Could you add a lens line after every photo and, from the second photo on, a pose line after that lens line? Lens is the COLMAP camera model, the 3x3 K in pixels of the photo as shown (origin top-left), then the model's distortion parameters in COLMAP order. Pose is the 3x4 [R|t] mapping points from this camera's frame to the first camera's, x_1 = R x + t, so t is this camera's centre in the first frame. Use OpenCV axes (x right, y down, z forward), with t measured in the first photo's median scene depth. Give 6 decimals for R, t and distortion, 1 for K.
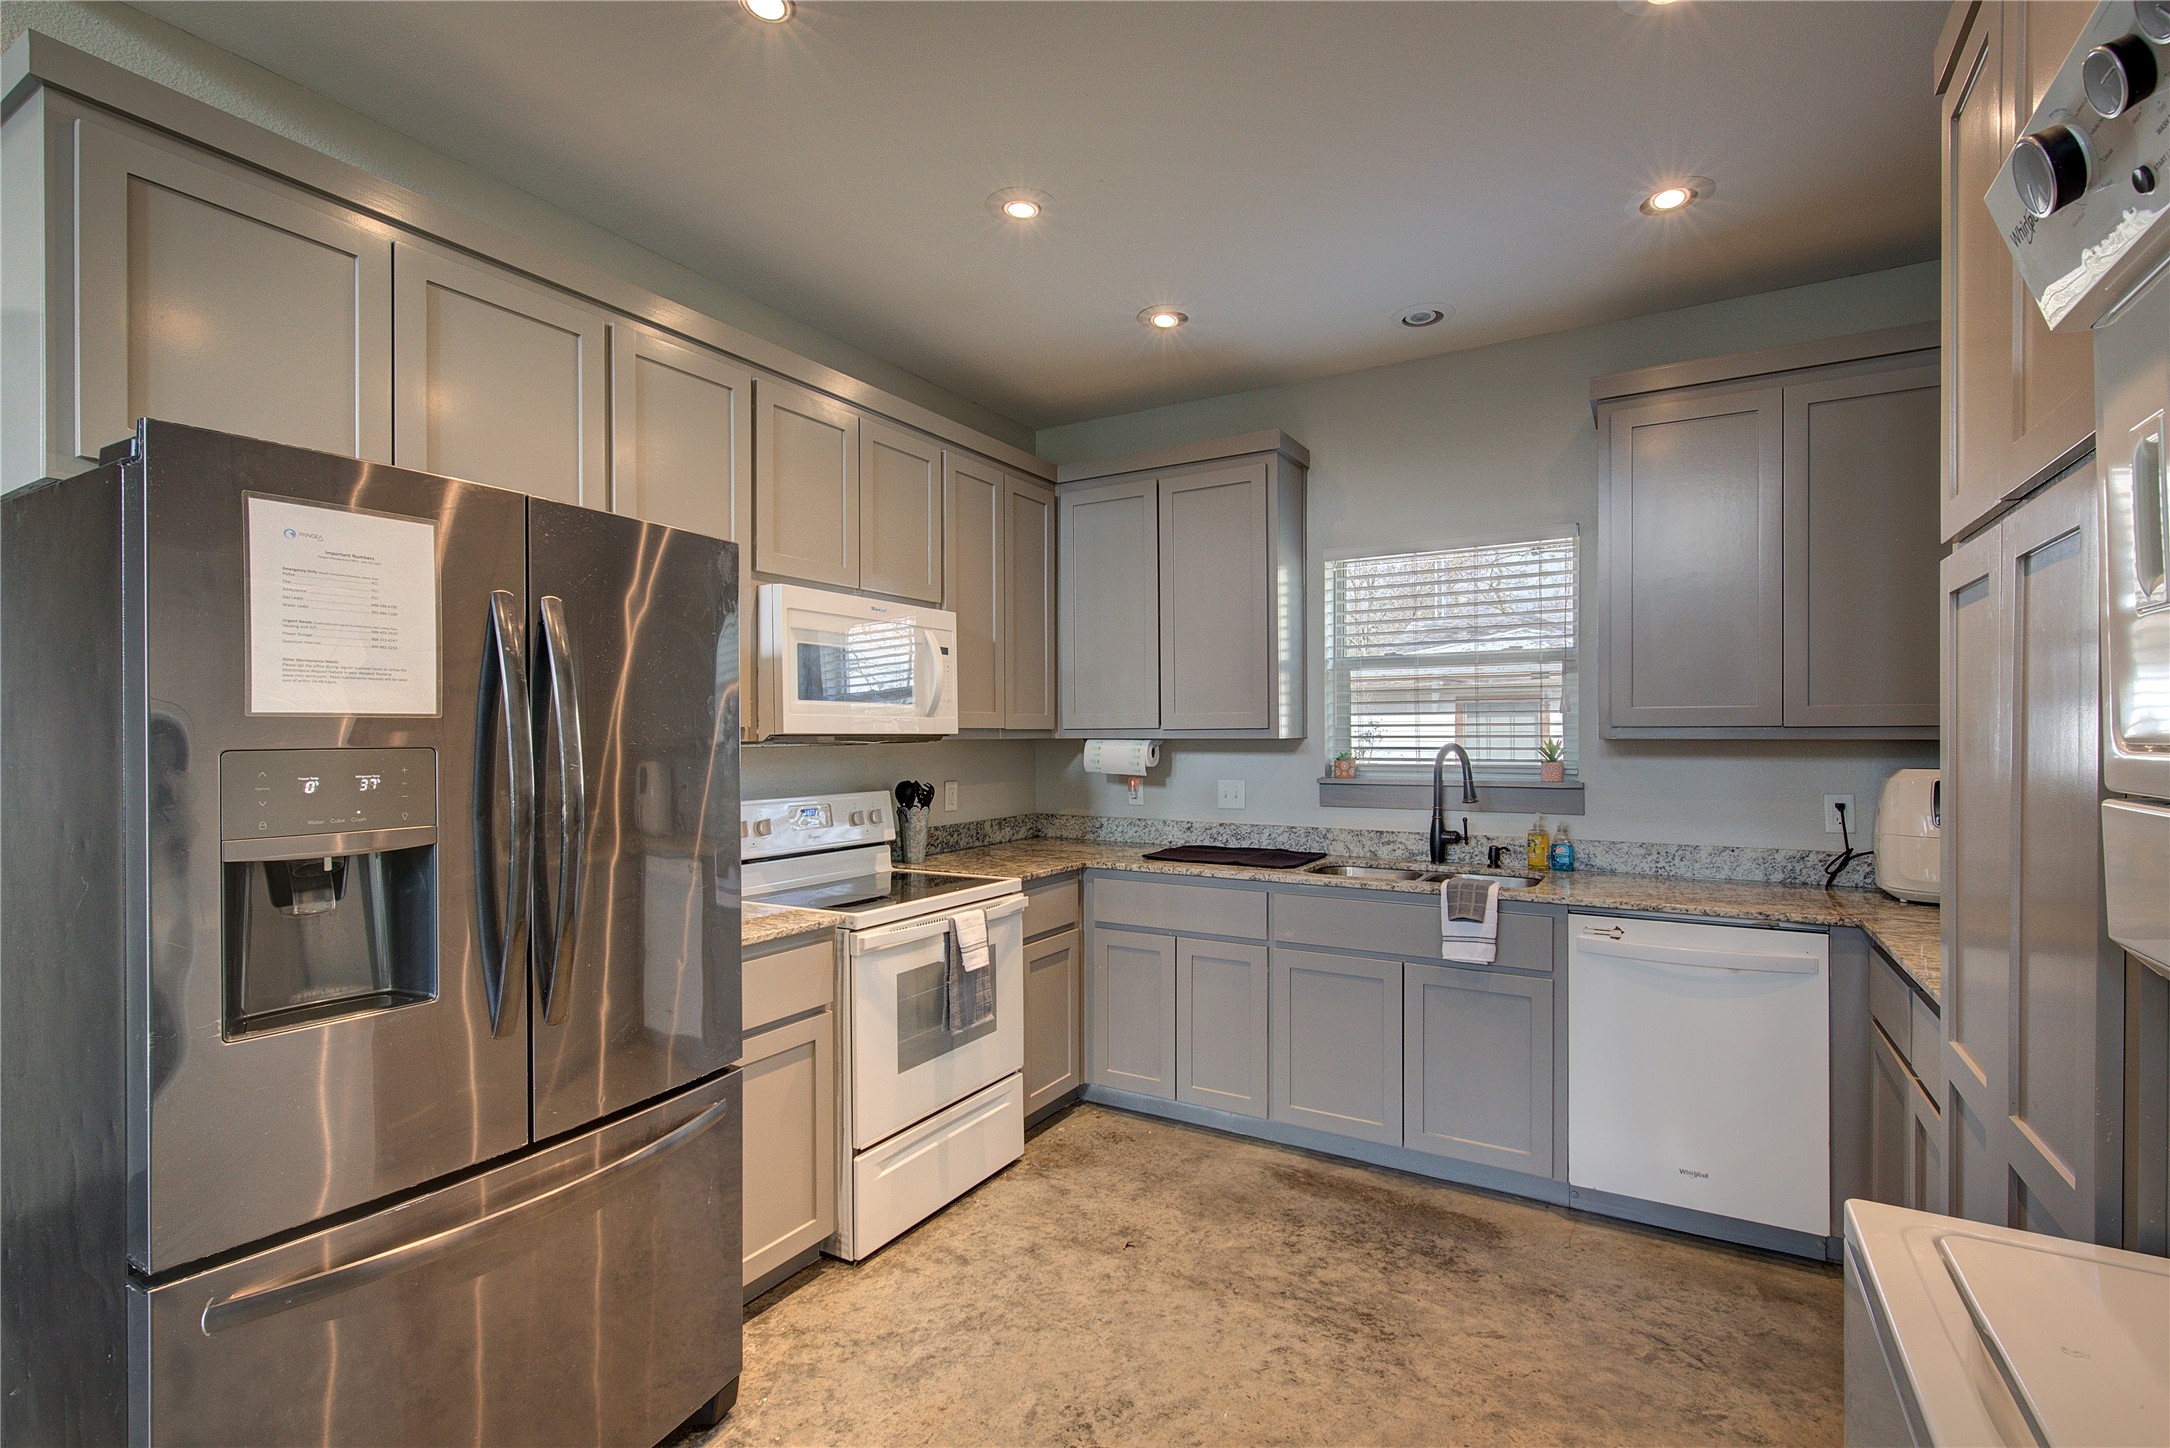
lens RADIAL K [[981.5, 0, 1090.3], [0, 981.5, 732.3], [0, 0, 1]] dist [-0.002694, 0.001223]
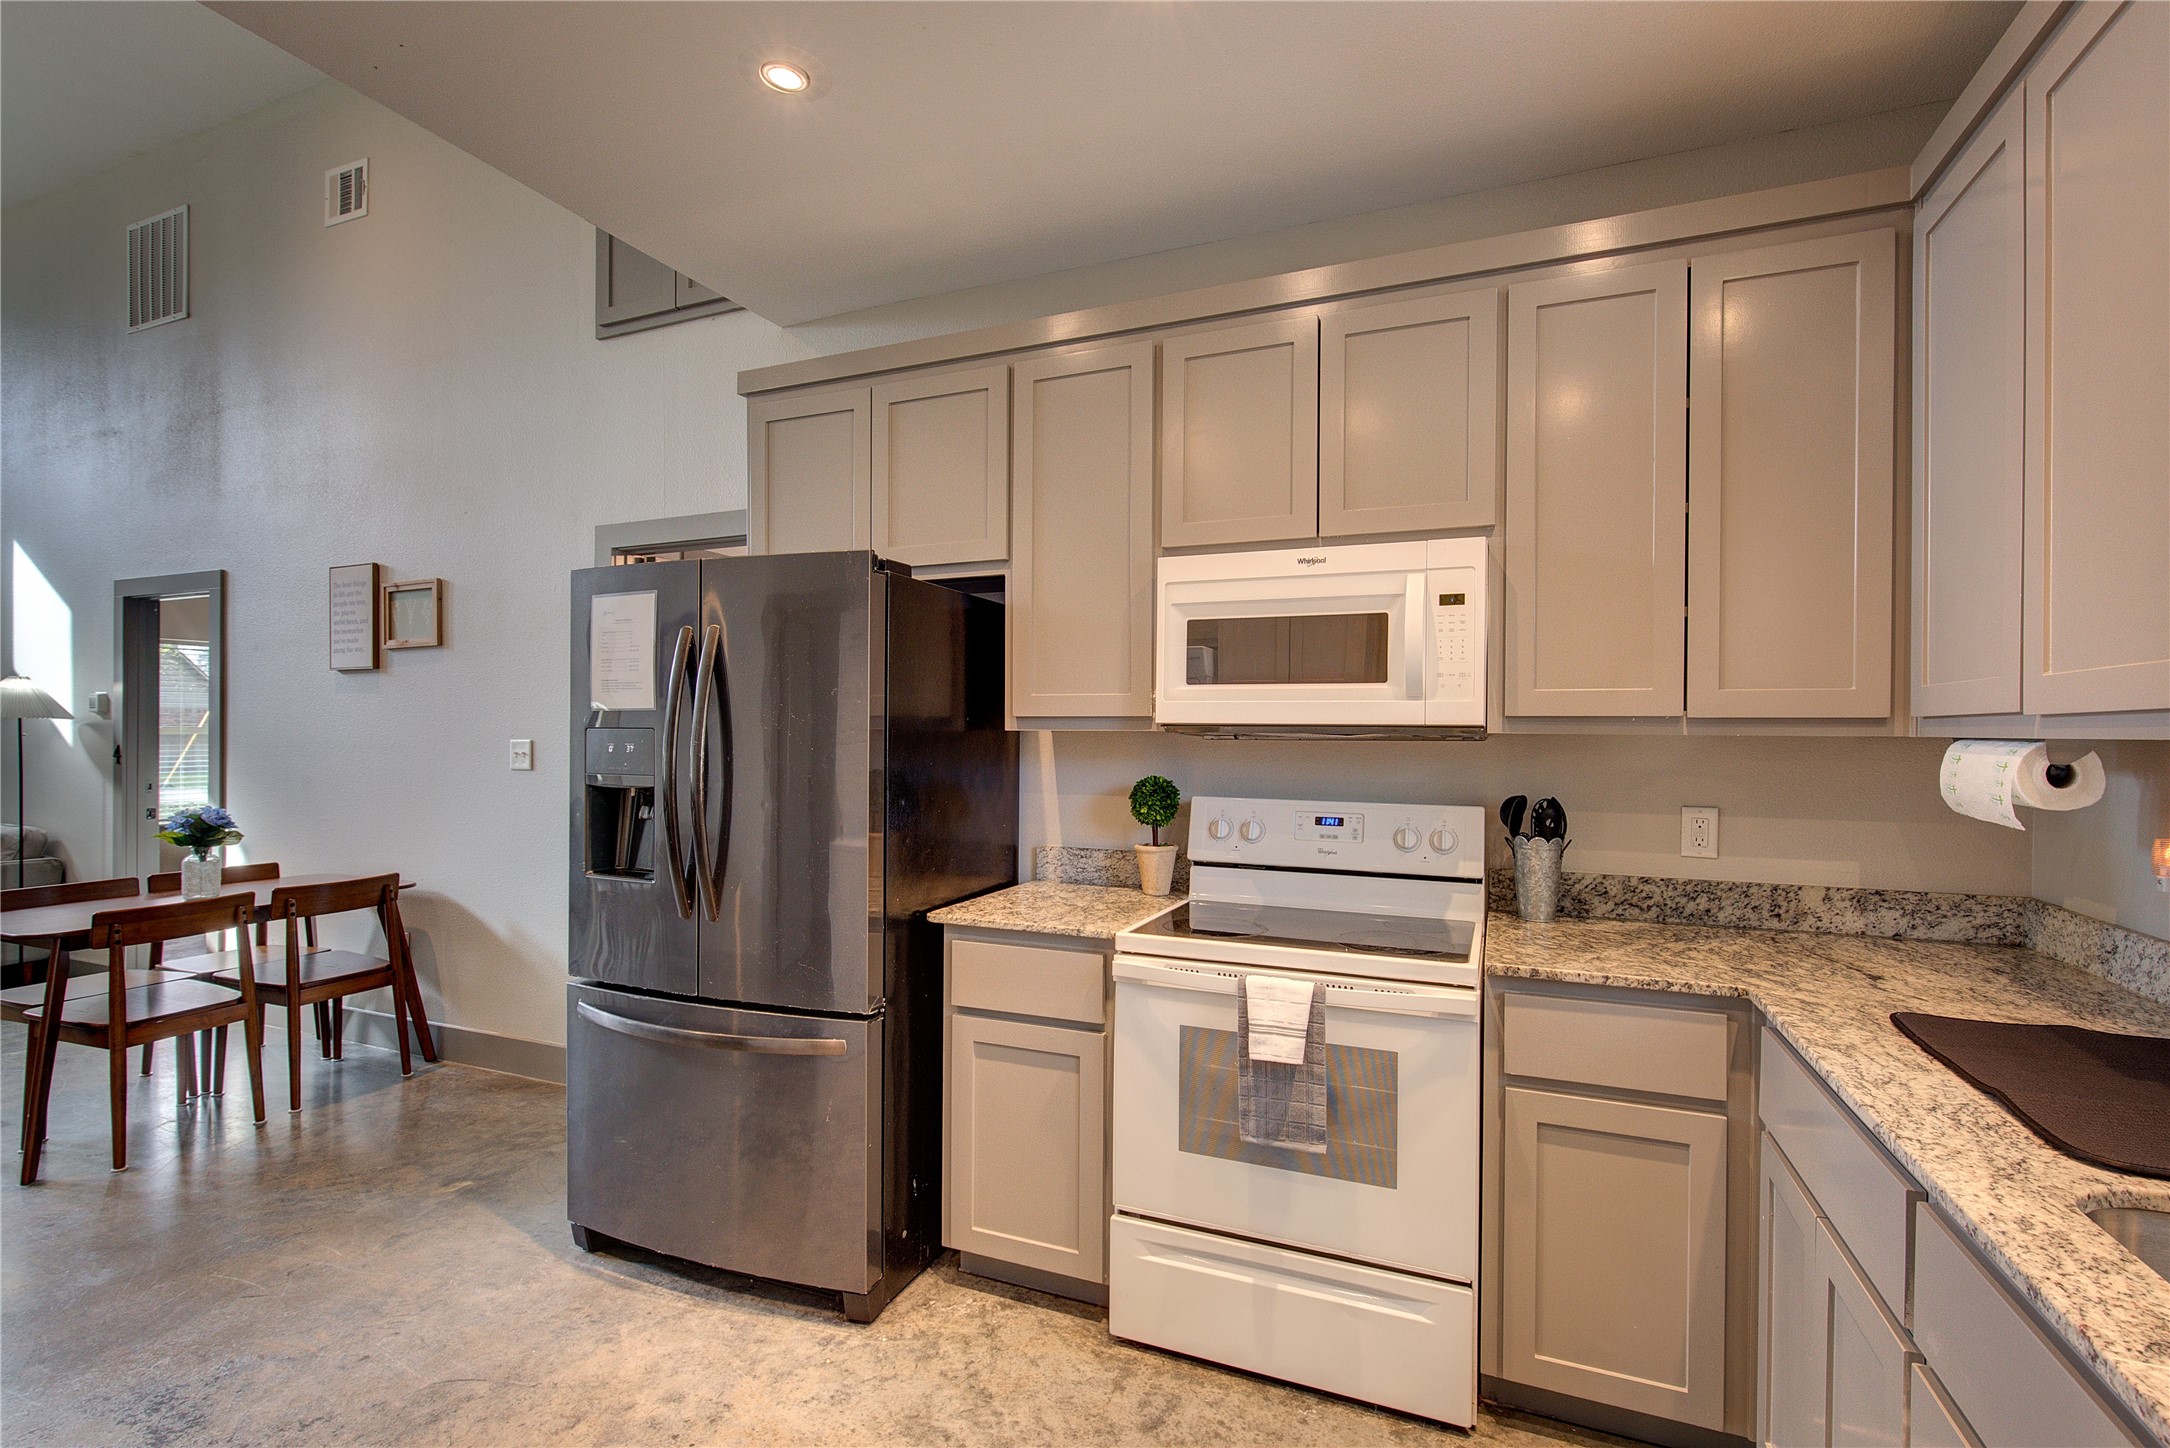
lens RADIAL K [[981.5, 0, 1091.0], [0, 981.5, 735.1], [0, 0, 1]] dist [-0.002694, 0.001223]
pose [[0.136310, 0.007299, -0.990639, 0.521862], [-0.004957, 0.999965, 0.006686, 0.005934], [0.990654, 0.003999, 0.136341, 0.737894]]
